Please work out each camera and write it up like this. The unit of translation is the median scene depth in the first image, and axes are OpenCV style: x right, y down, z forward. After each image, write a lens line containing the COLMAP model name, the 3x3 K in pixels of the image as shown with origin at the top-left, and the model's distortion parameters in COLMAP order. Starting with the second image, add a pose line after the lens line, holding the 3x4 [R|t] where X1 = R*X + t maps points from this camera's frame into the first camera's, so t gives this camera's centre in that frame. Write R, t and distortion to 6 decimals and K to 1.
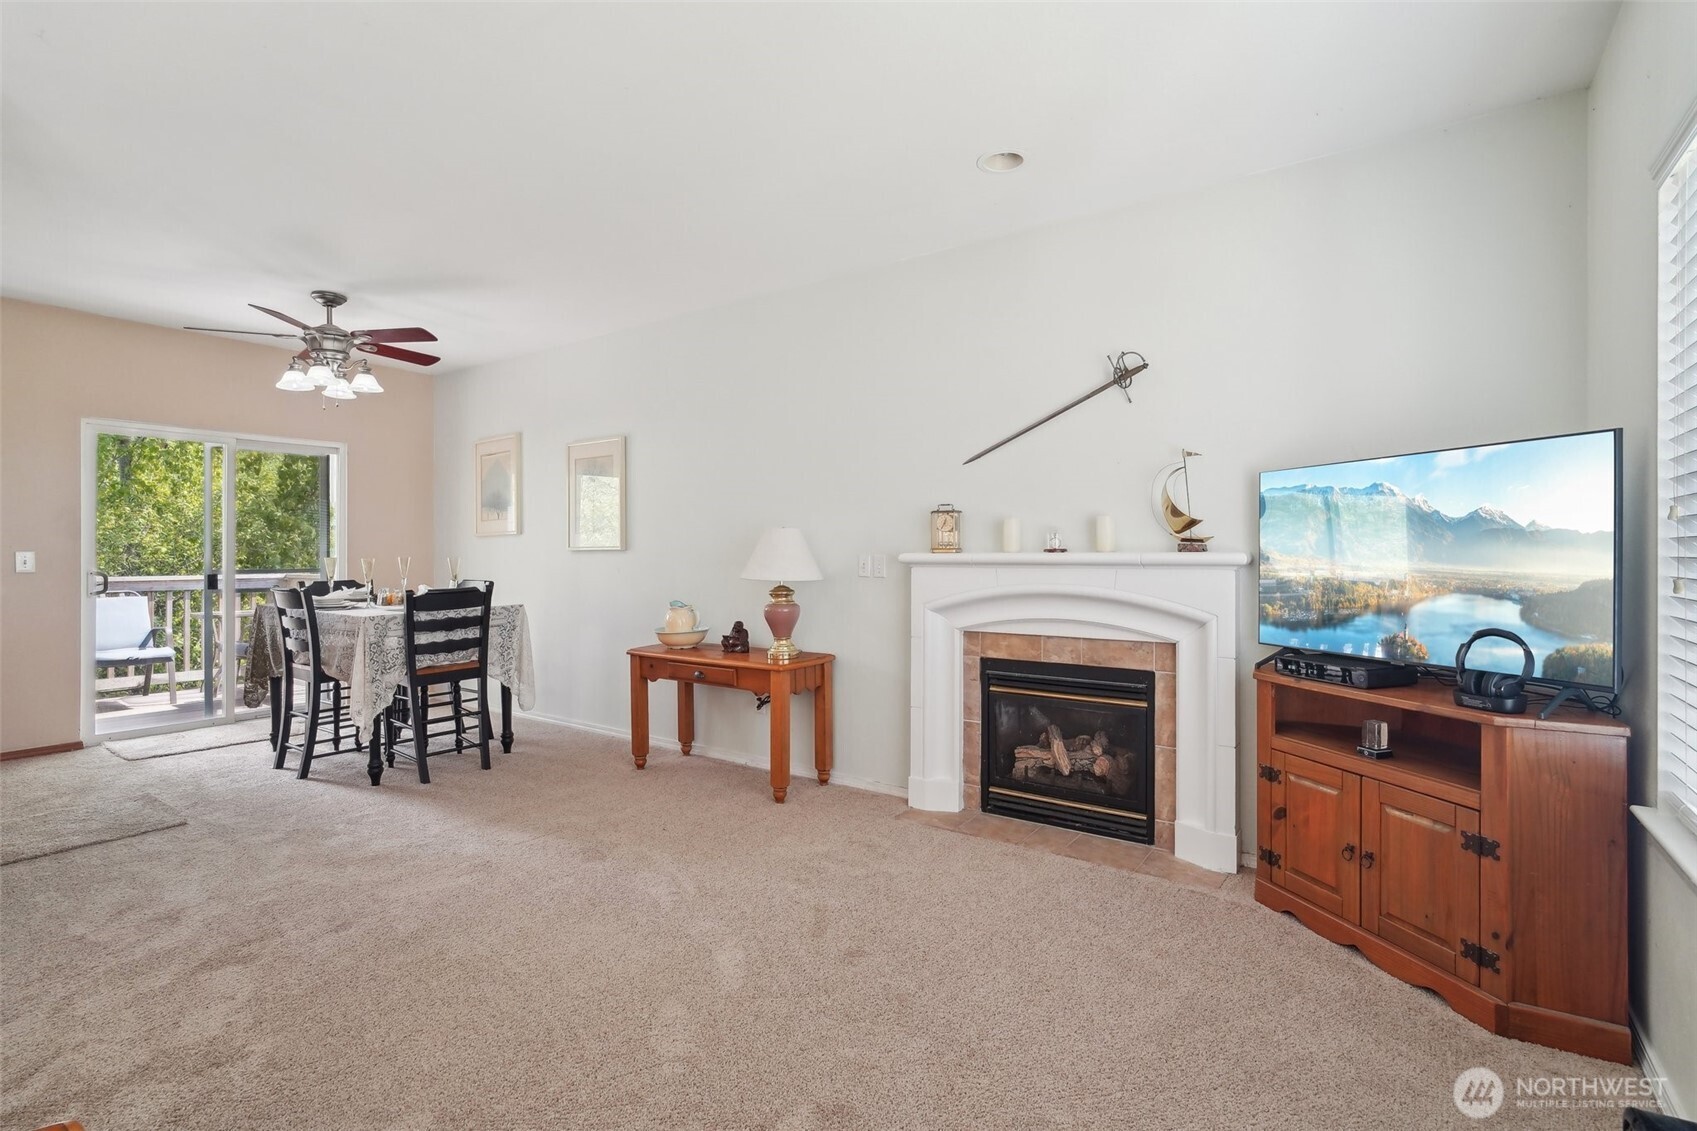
lens RADIAL K [[794.3, 0, 842.0], [0, 794.3, 557.8], [0, 0, 1]] dist [-0.006327, 0.001900]
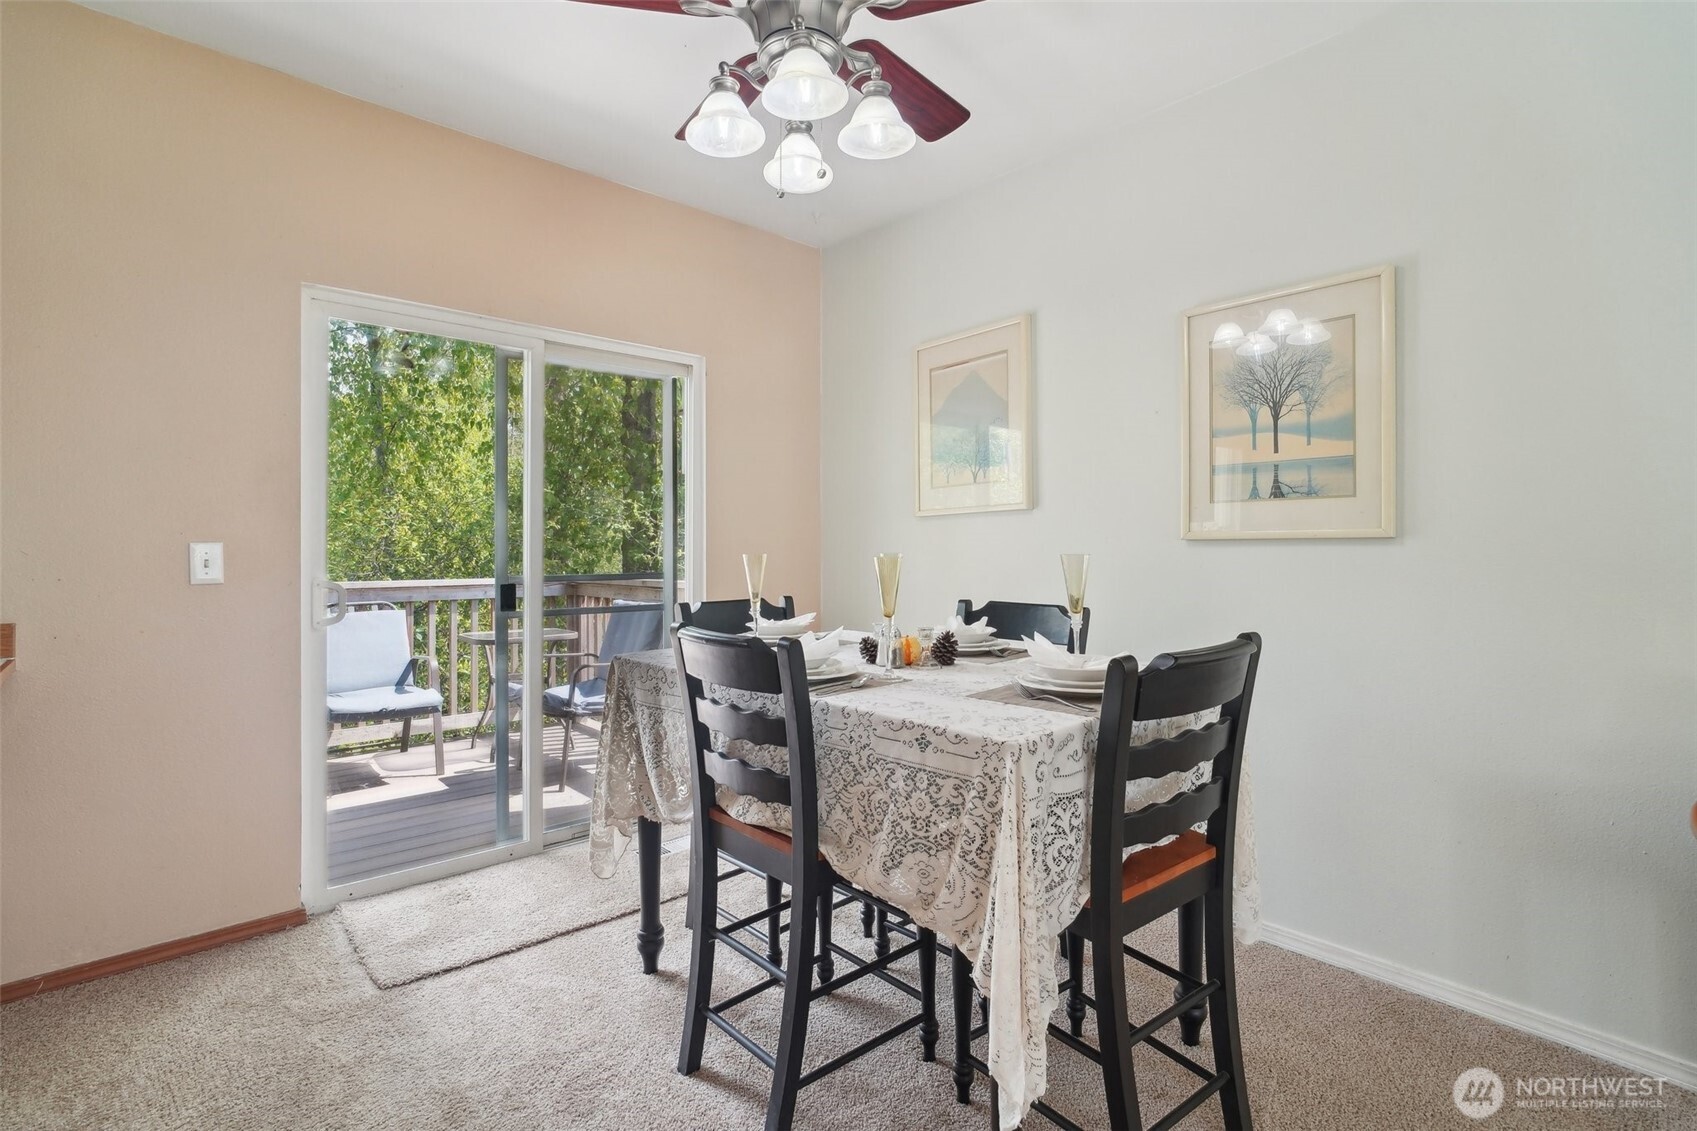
lens RADIAL K [[794.3, 0, 853.0], [0, 794.3, 565.5], [0, 0, 1]] dist [-0.006327, 0.001900]
pose [[0.979675, 0.002268, -0.200577, -0.370898], [0.000541, 0.999903, 0.013946, 0.000029], [0.200589, -0.013771, 0.979579, 0.417148]]
